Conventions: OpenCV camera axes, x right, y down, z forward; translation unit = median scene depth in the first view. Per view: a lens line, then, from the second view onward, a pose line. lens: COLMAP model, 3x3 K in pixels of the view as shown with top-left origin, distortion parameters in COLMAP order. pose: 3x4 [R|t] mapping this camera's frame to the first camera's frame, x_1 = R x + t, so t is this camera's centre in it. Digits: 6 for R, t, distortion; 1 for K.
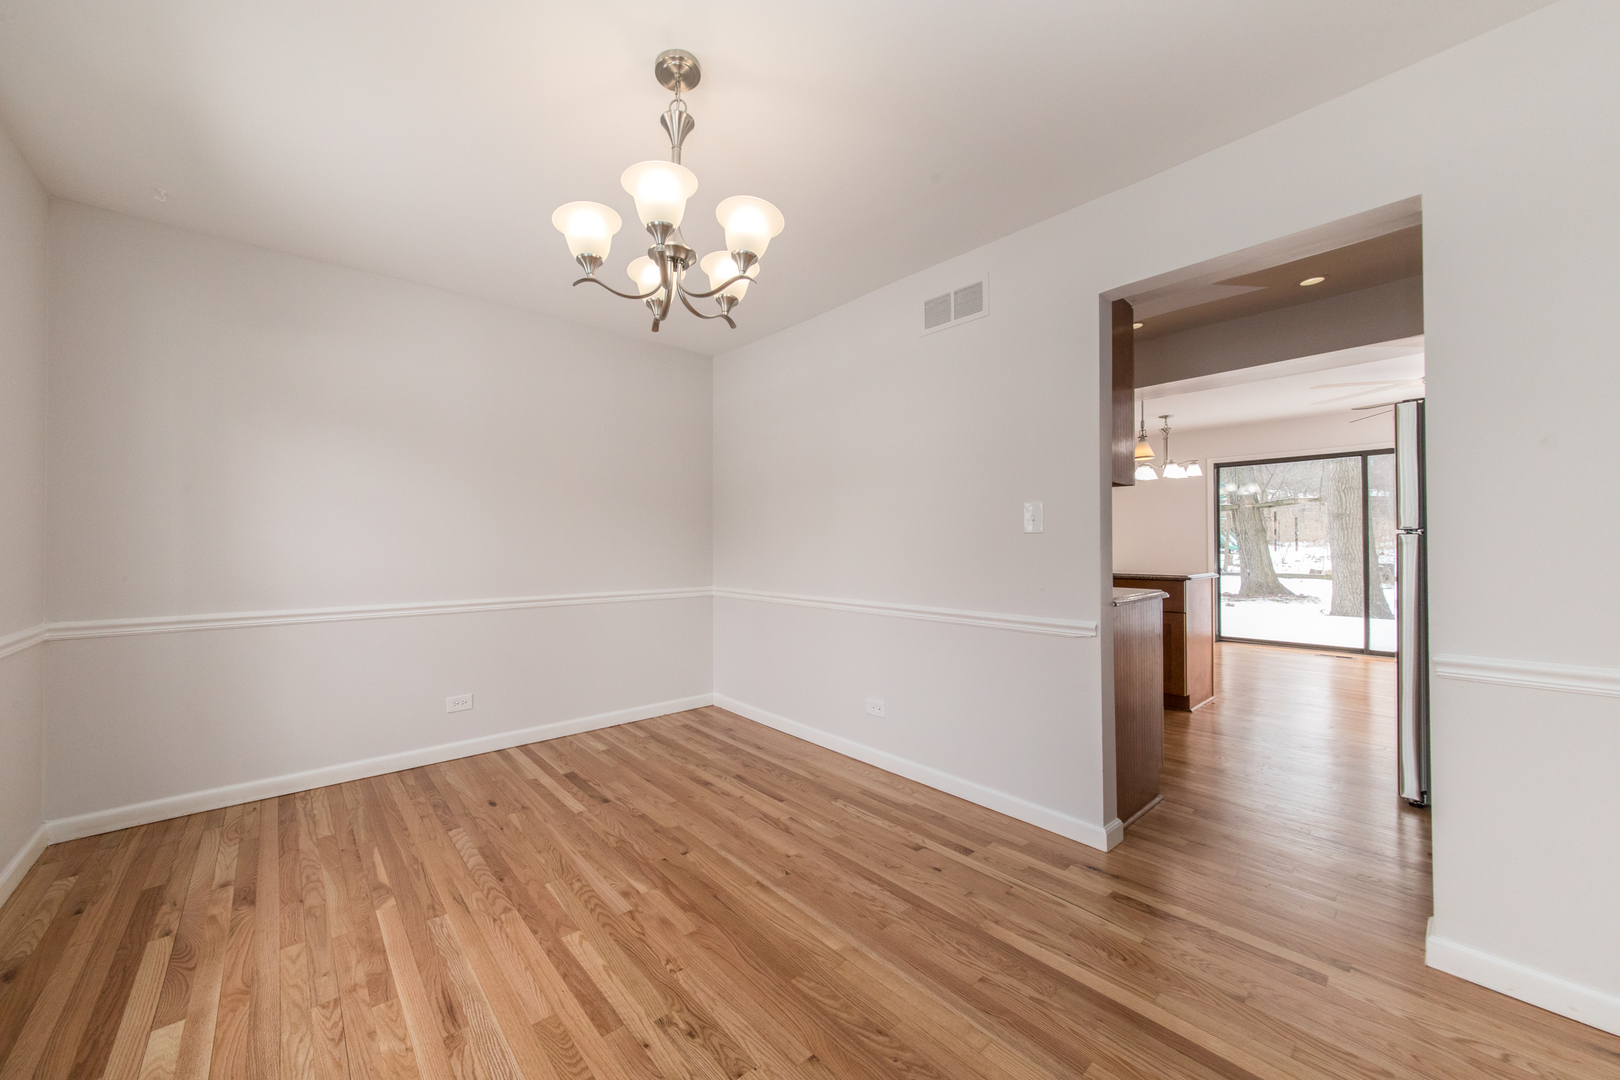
lens RADIAL K [[582.6, 0, 801.3], [0, 582.6, 539.8], [0, 0, 1]] dist [0.001139, 0.000719]
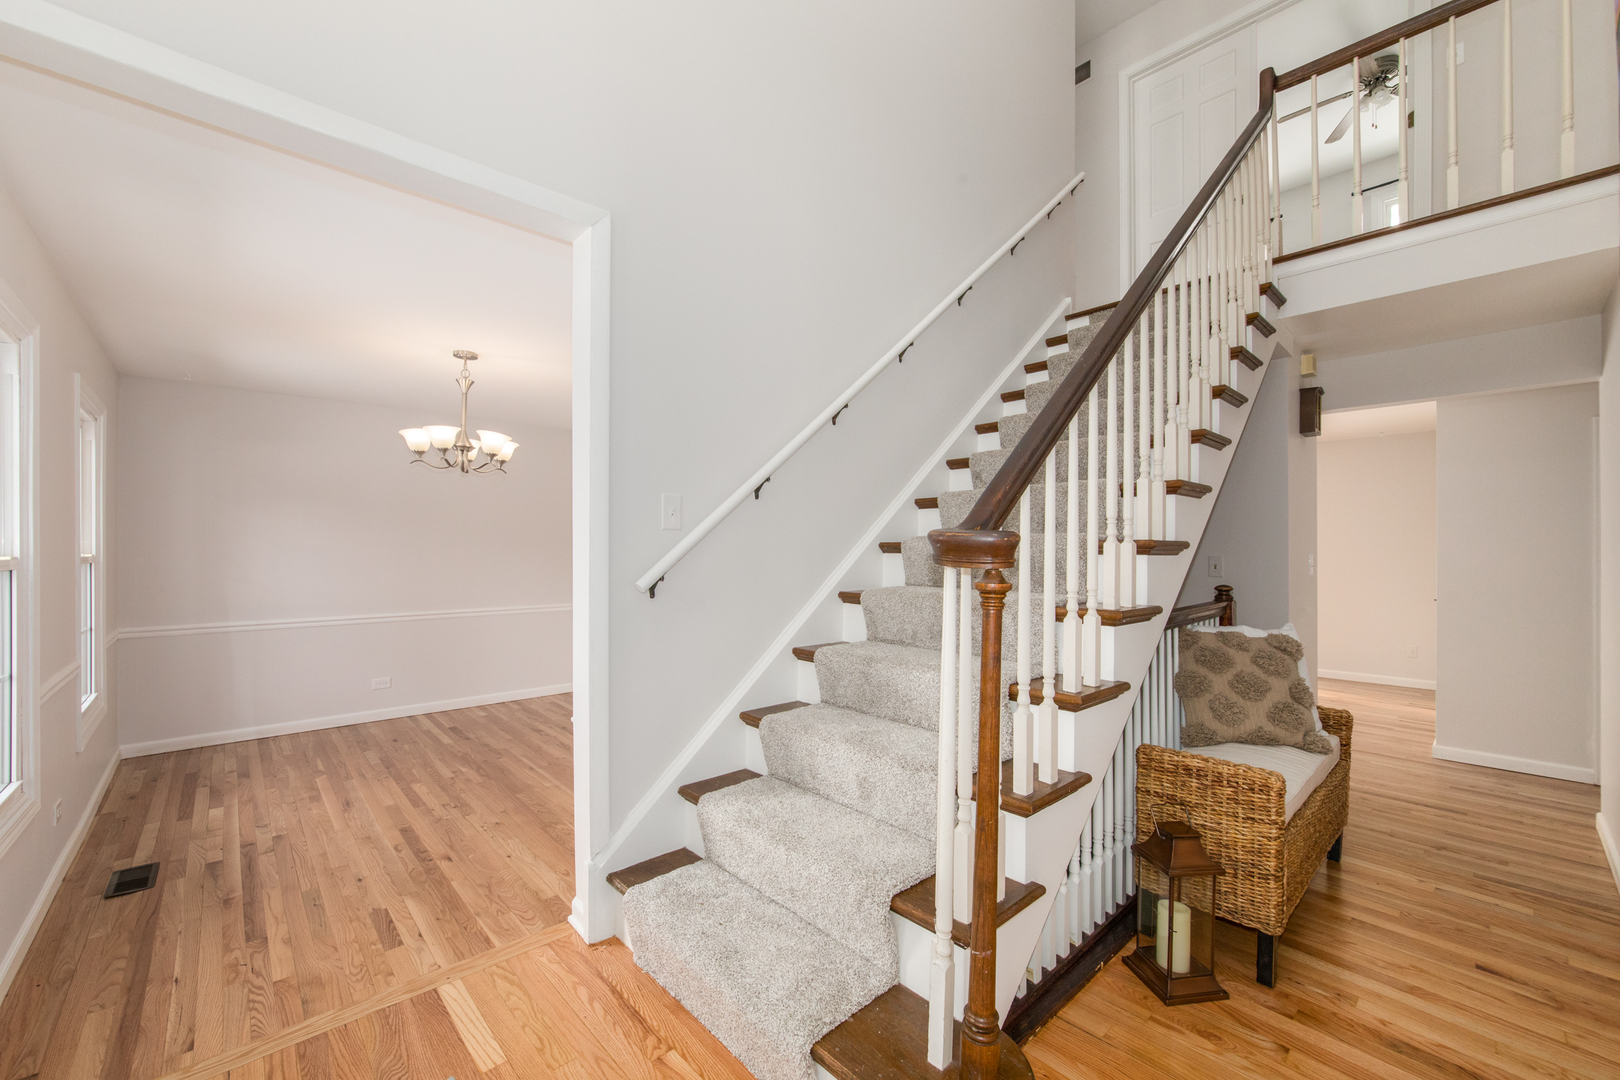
lens RADIAL K [[643.2, 0, 859.7], [0, 643.2, 545.8], [0, 0, 1]] dist [-0.001165, -0.000495]
pose [[0.999063, 0.001611, 0.043240, 0.838634], [-0.001834, 0.999985, 0.005133, -0.121261], [-0.043231, -0.005207, 0.999052, -1.027510]]
